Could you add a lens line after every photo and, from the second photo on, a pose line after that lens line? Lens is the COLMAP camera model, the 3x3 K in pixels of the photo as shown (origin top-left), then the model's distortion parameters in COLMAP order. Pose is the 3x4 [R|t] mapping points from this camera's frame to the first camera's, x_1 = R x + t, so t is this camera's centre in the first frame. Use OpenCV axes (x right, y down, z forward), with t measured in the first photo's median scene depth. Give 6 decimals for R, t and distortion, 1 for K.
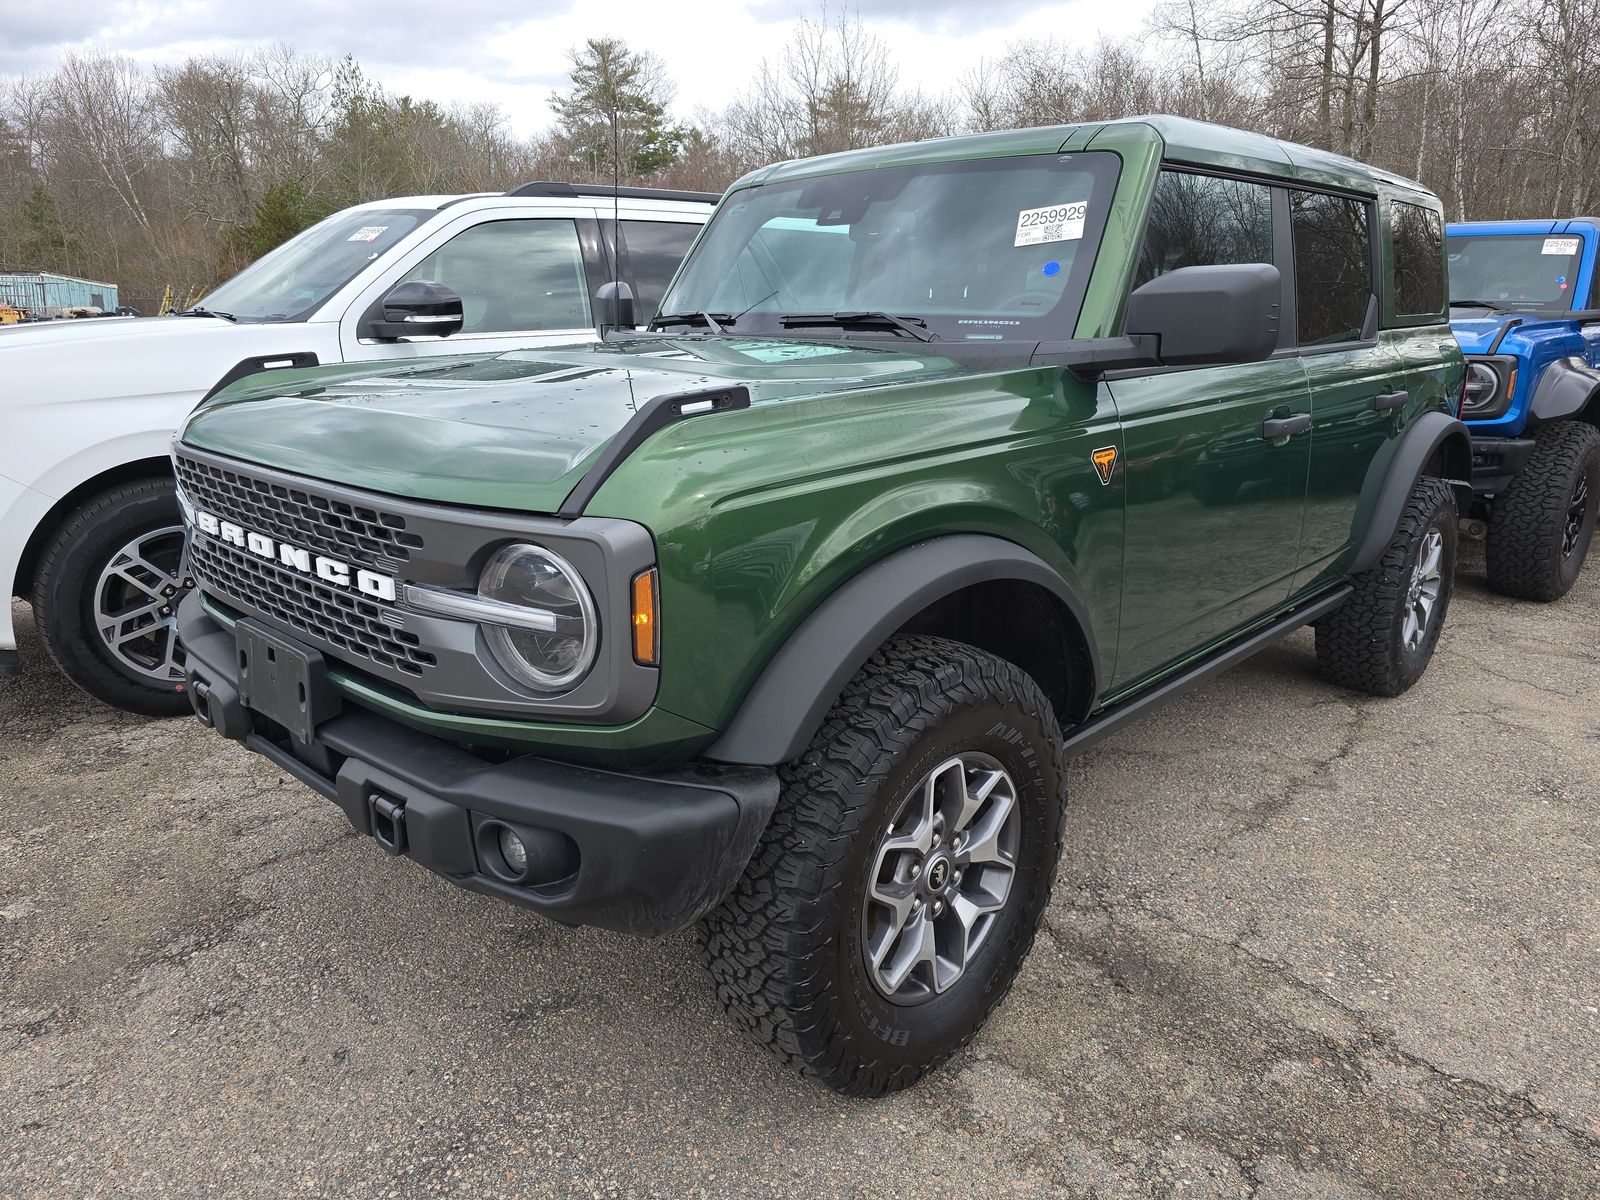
lens RADIAL K [[1101.5, 0, 800.0], [0, 1101.5, 600.0], [0, 0, 1]] dist [0.036943, -0.003165]
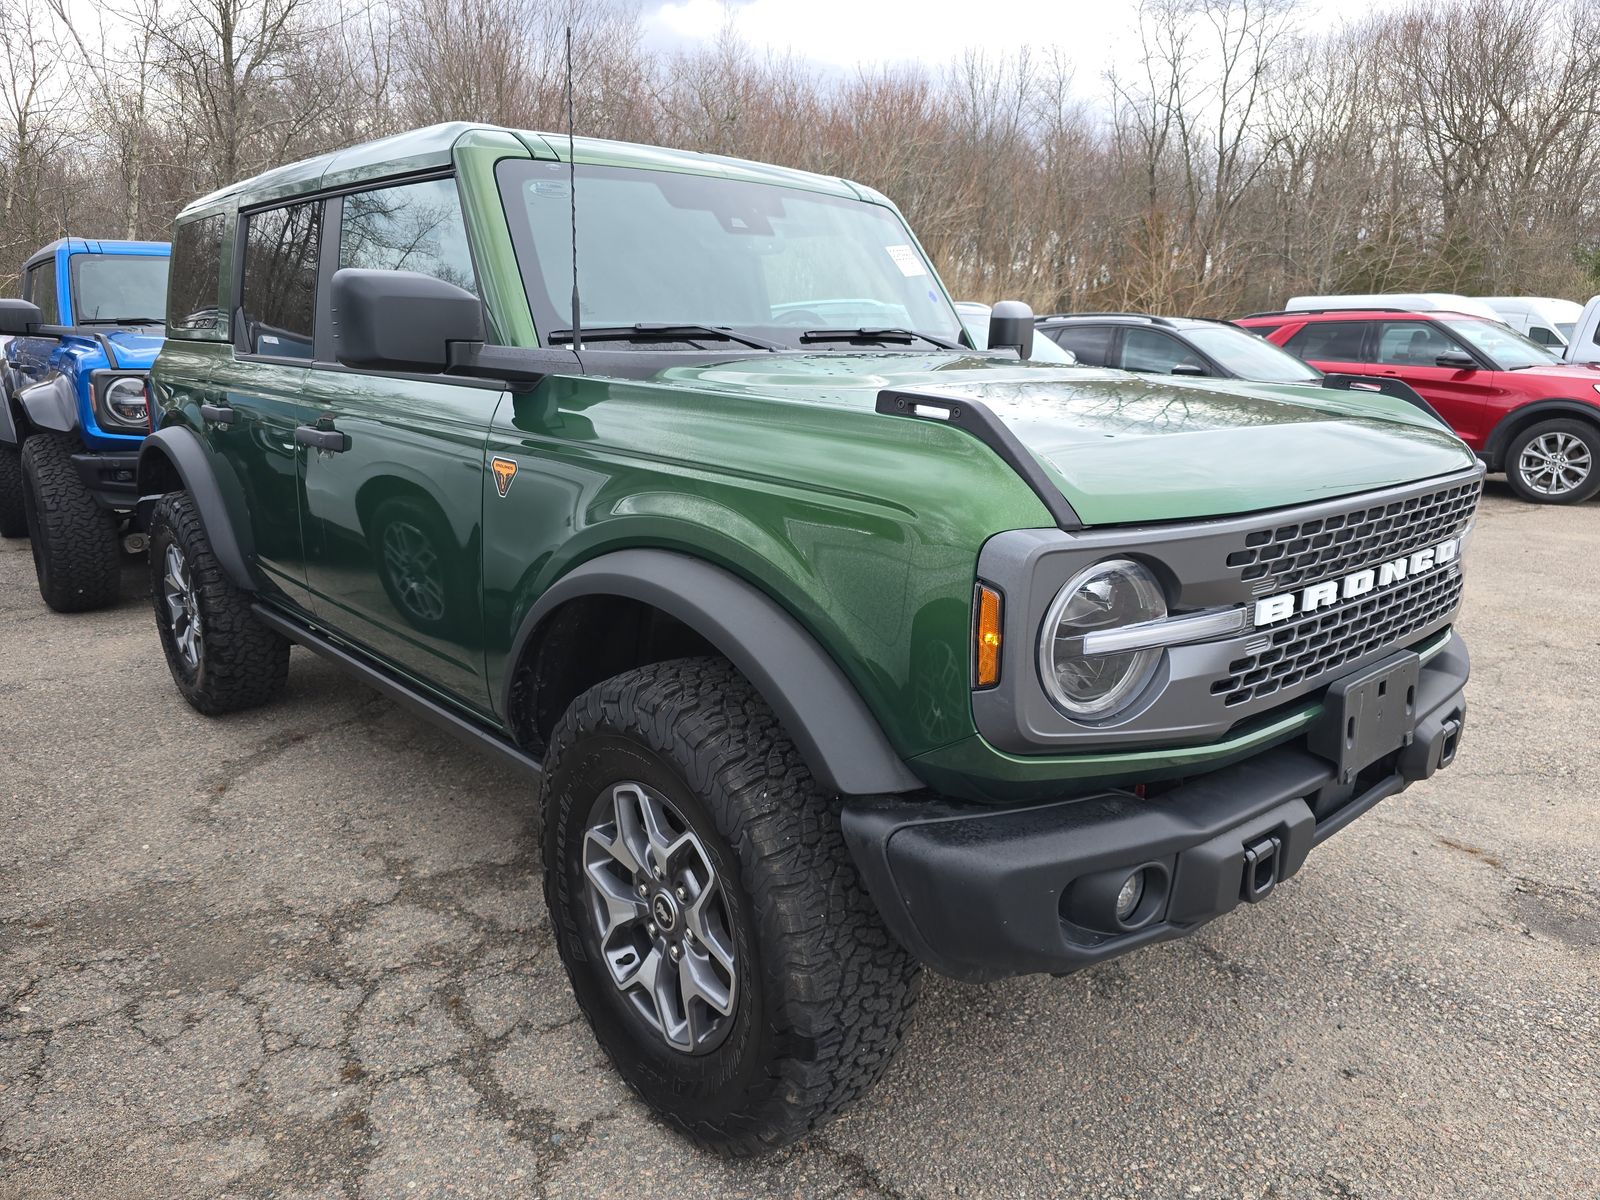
lens RADIAL K [[1101.5, 0, 800.0], [0, 1101.5, 600.0], [0, 0, 1]] dist [0.036943, -0.003165]
pose [[0.080974, -0.229972, 0.969823, -1.079169], [0.247535, 0.947173, 0.203934, -0.255126], [-0.965489, 0.223551, 0.133622, 1.020737]]
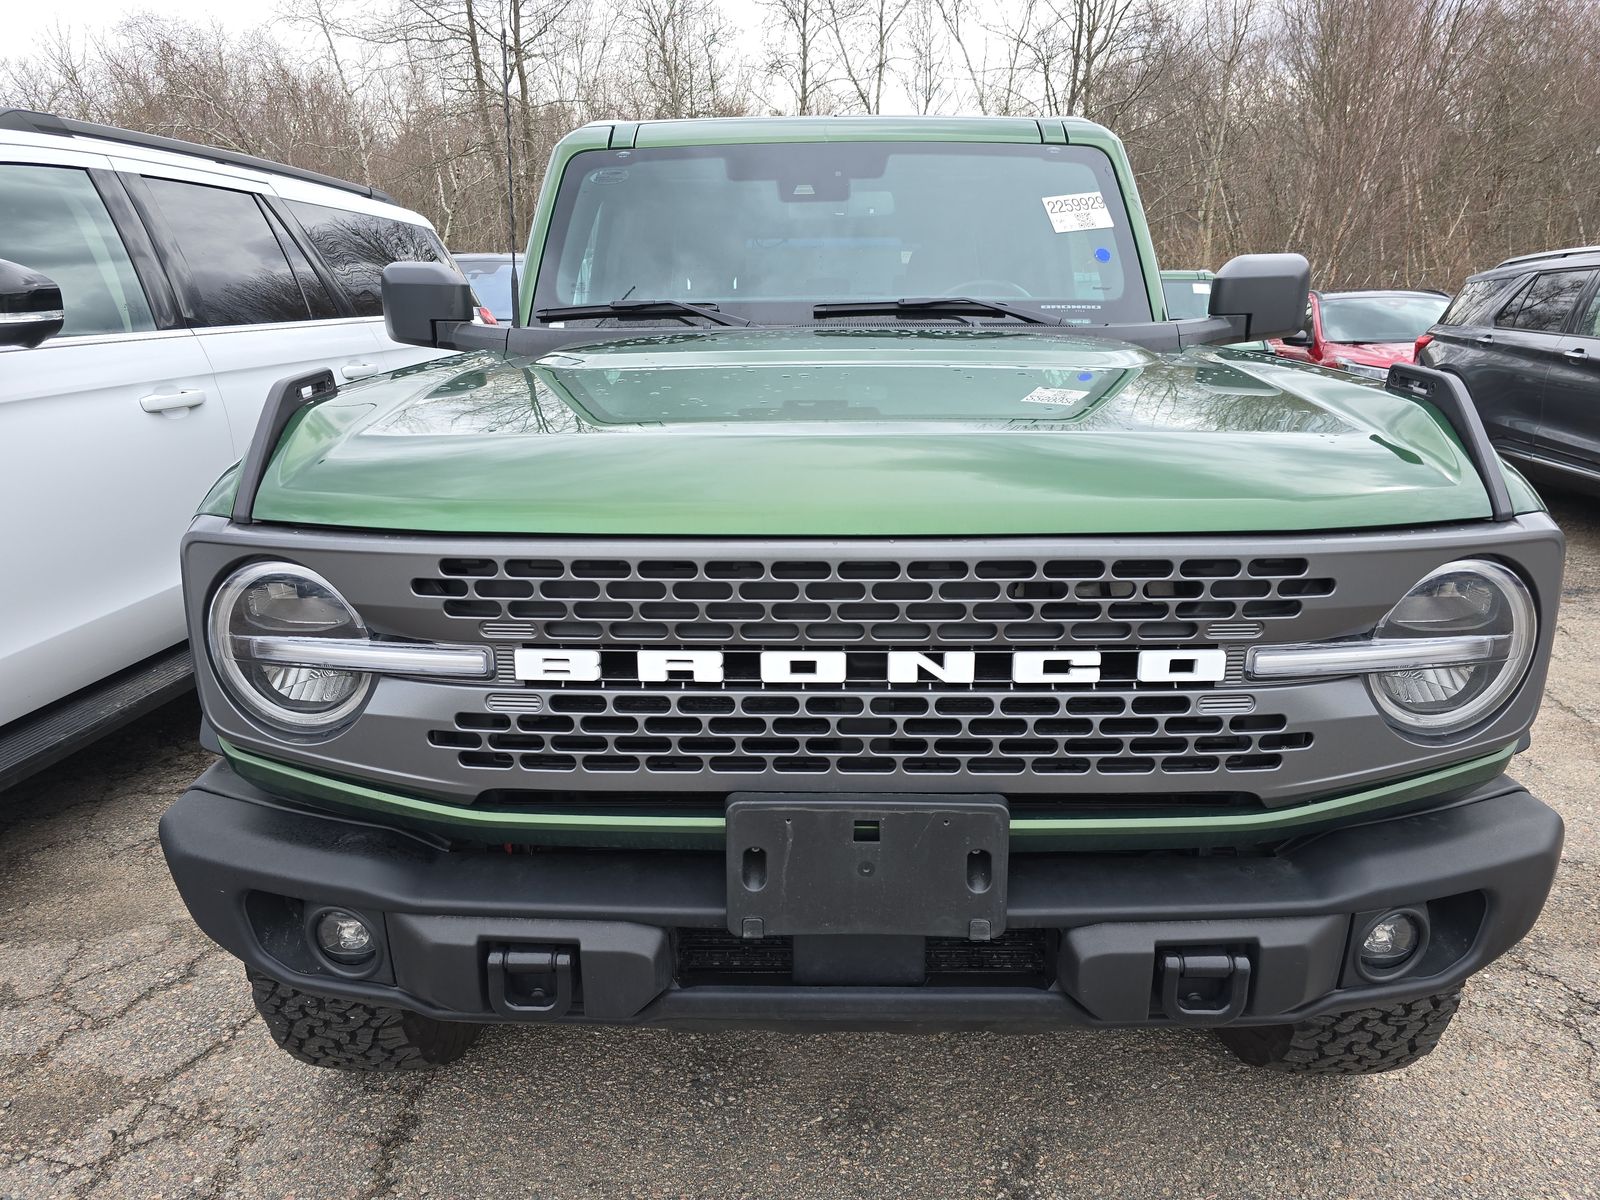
lens RADIAL K [[1101.5, 0, 800.0], [0, 1101.5, 600.0], [0, 0, 1]] dist [0.036943, -0.003165]
pose [[0.749793, -0.175520, 0.637968, -0.673544], [0.177393, 0.982202, 0.061740, -0.094522], [-0.637450, 0.066879, 0.767584, 0.397344]]
